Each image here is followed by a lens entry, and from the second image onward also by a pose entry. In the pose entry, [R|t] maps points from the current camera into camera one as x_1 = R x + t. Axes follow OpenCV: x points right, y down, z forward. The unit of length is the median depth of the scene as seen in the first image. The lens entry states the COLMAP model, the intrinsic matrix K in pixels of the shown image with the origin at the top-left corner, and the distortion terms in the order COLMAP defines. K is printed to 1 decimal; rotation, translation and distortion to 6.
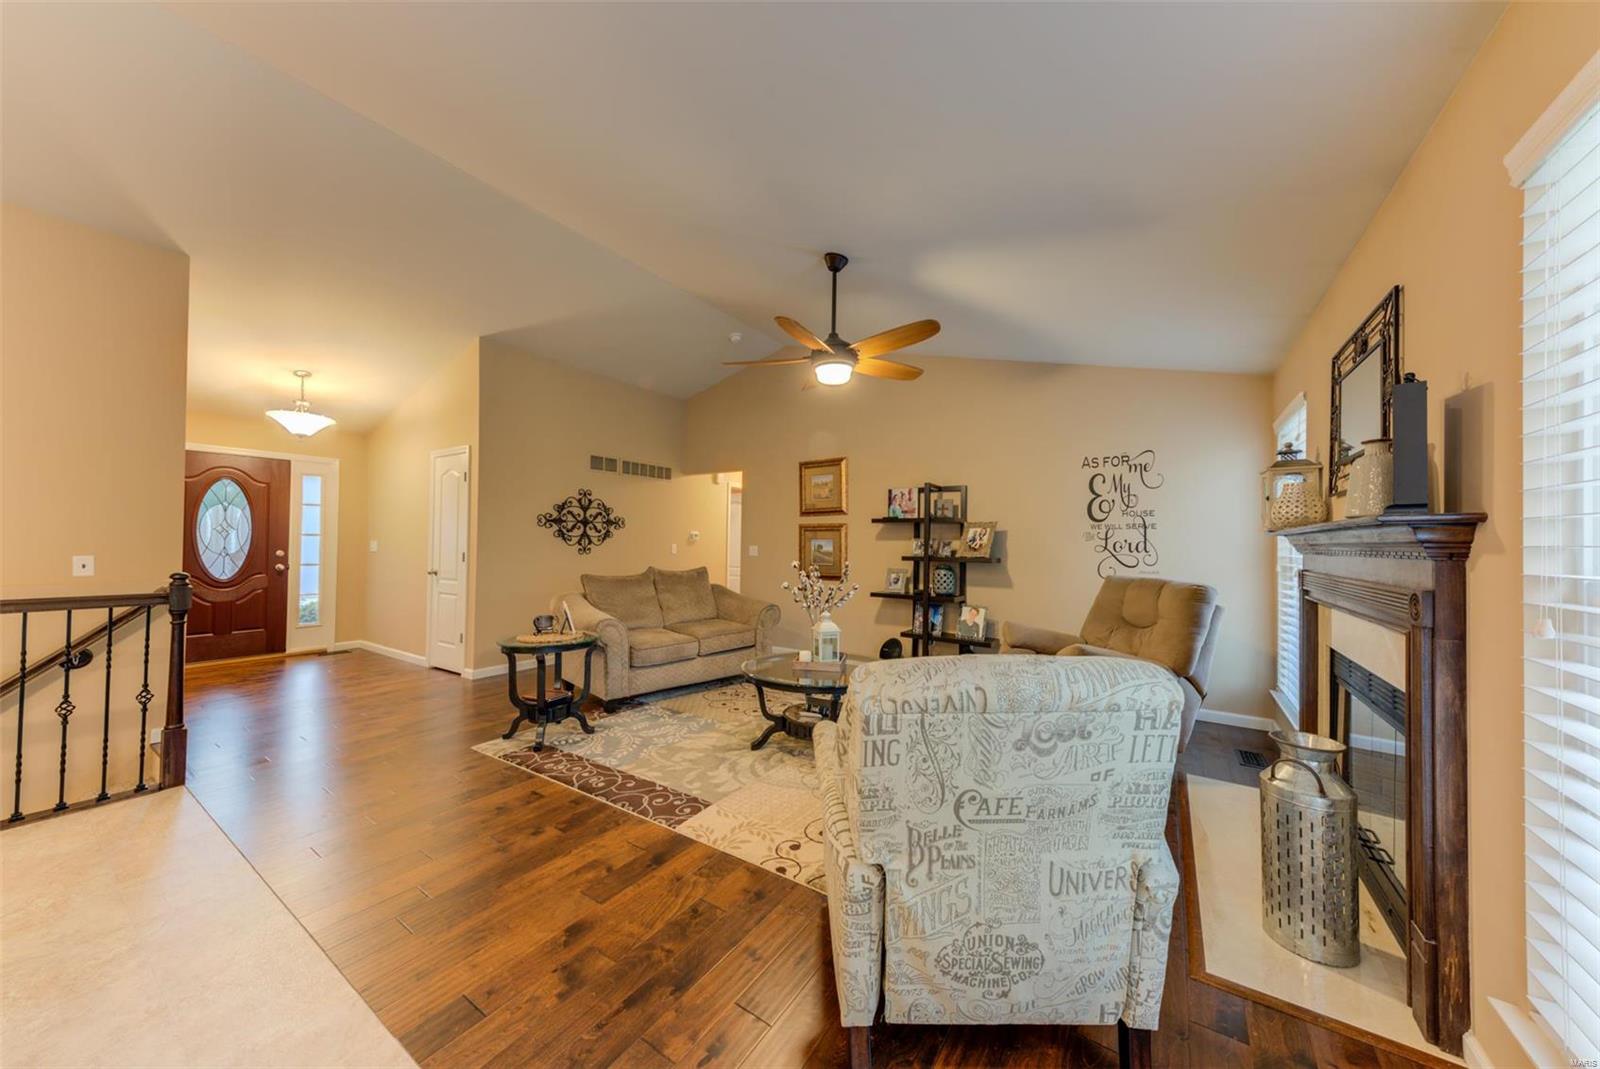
lens RADIAL K [[541.6, 0, 802.8], [0, 541.6, 533.6], [0, 0, 1]] dist [0.019376, -0.001013]
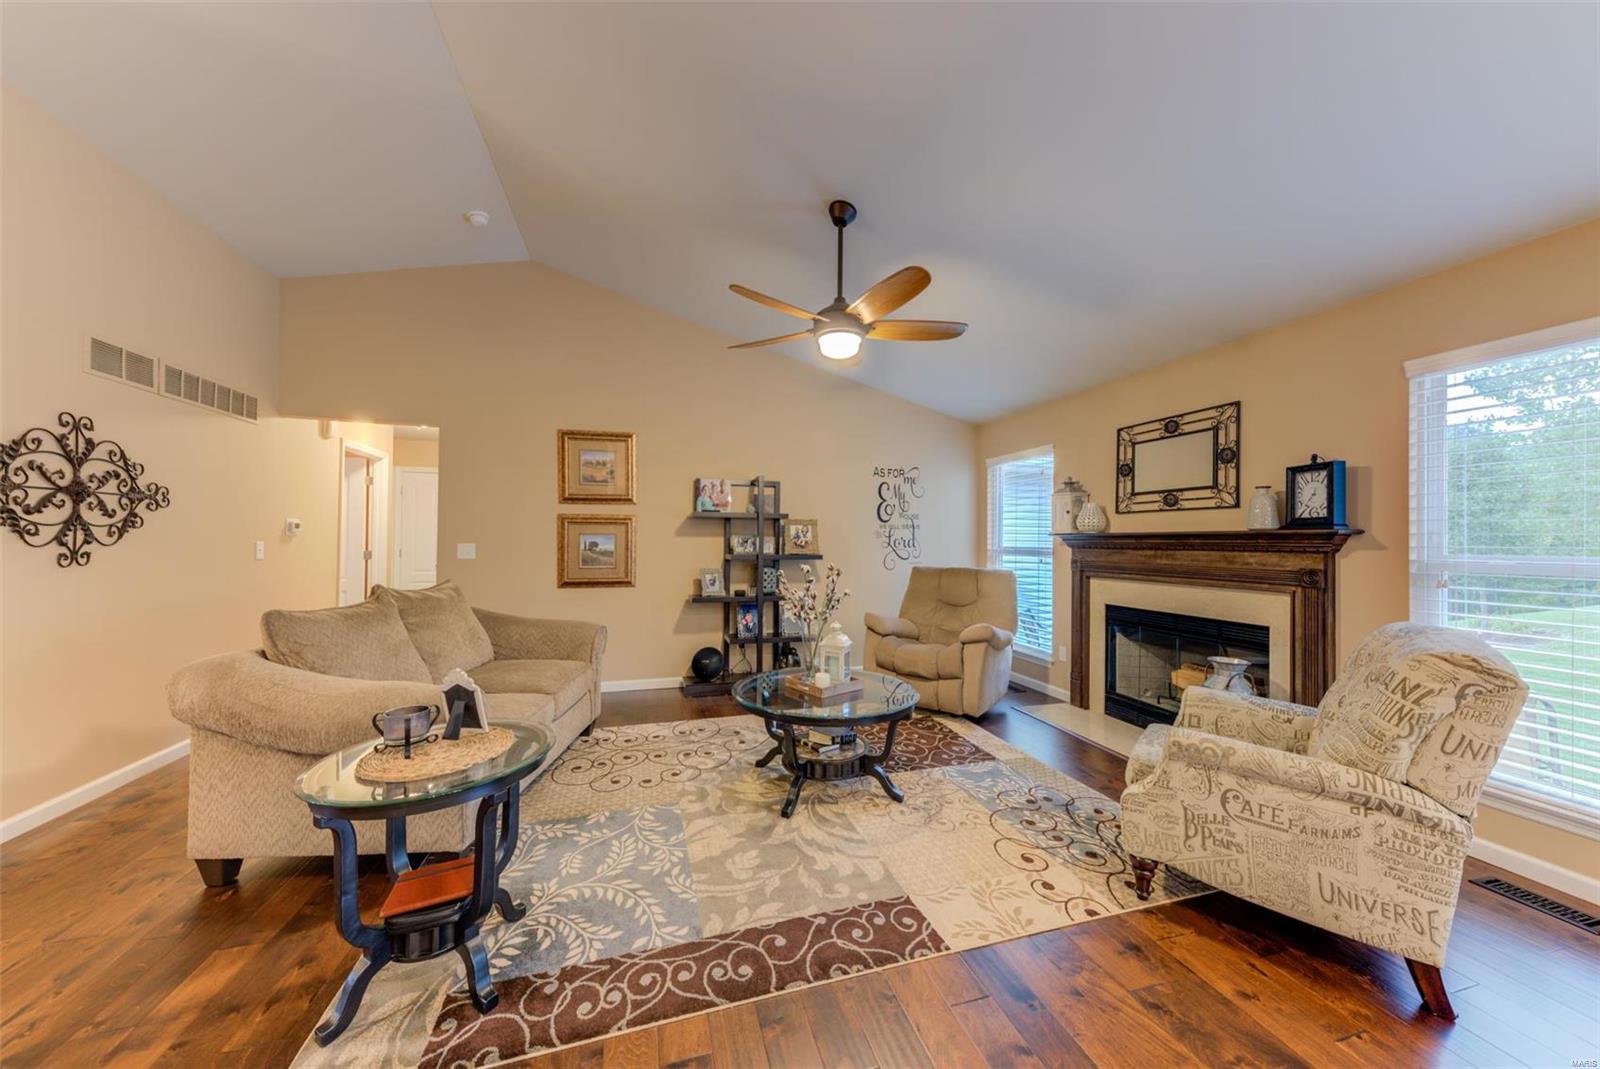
lens RADIAL K [[541.6, 0, 800.8], [0, 541.6, 534.6], [0, 0, 1]] dist [0.019376, -0.001013]
pose [[0.643652, 0.005370, 0.765299, -0.405916], [-0.016395, 0.999843, 0.006774, 0.000407], [-0.765142, -0.016907, 0.643639, 0.312481]]
